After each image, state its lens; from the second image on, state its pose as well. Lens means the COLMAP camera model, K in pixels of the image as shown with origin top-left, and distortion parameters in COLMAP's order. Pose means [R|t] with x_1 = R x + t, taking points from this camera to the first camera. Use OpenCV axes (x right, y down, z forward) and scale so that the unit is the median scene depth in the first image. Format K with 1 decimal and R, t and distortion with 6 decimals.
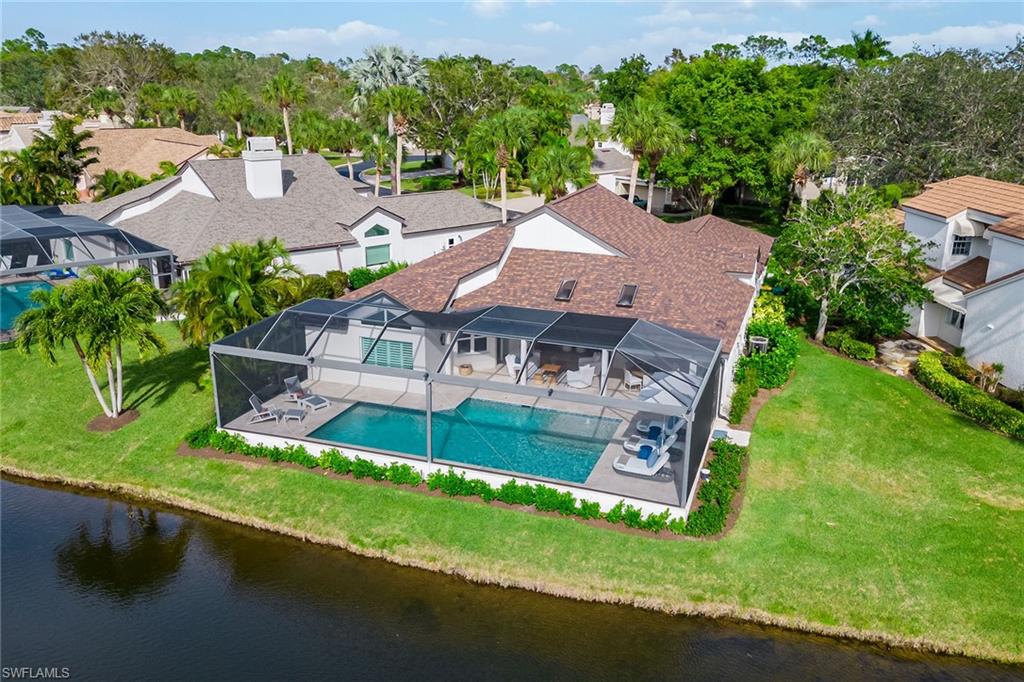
lens RADIAL K [[818.8, 0, 532.0], [0, 818.8, 340.6], [0, 0, 1]] dist [0.039820, -0.005345]
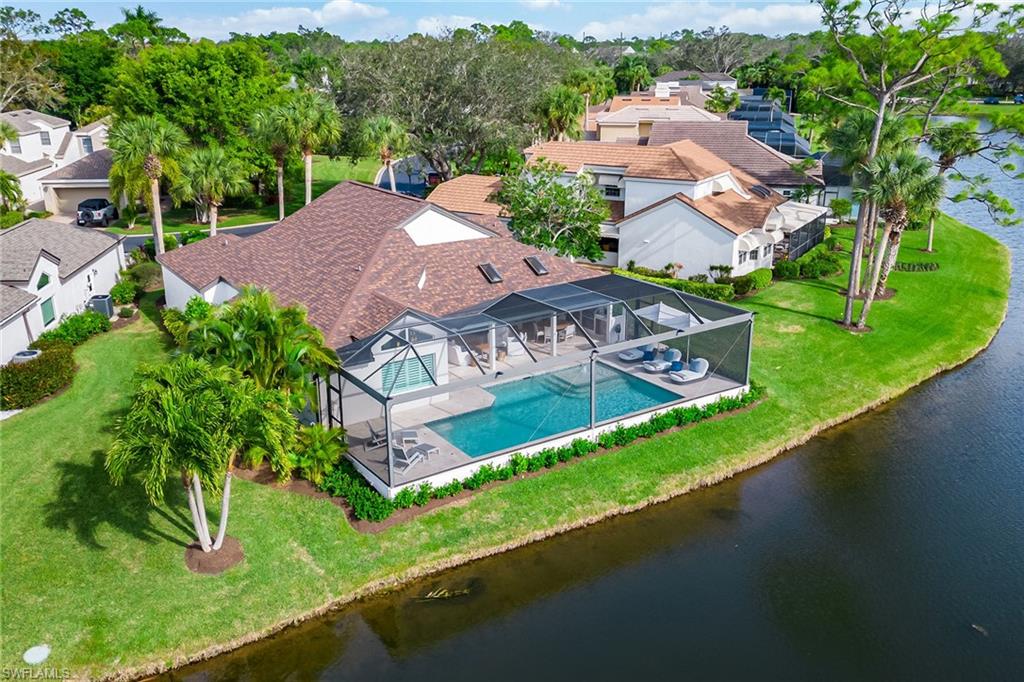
lens RADIAL K [[818.8, 0, 532.0], [0, 818.8, 340.6], [0, 0, 1]] dist [0.039820, -0.005345]
pose [[0.625148, -0.272699, 0.731317, -0.974570], [0.250590, 0.957499, 0.142829, -0.152018], [-0.739185, 0.093971, 0.666914, 0.288982]]
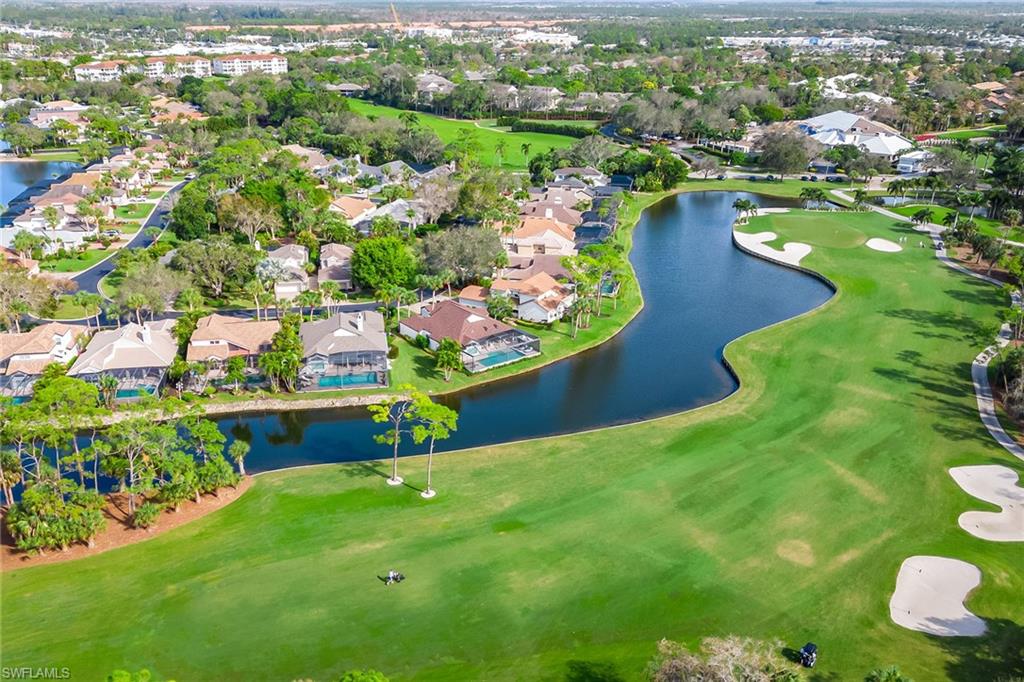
lens RADIAL K [[818.8, 0, 532.0], [0, 818.8, 340.6], [0, 0, 1]] dist [0.039820, -0.005345]
pose [[0.573597, -0.320684, 0.753756, -4.528255], [0.249281, 0.944875, 0.212296, -1.235748], [-0.780286, 0.066125, 0.621918, -2.913269]]
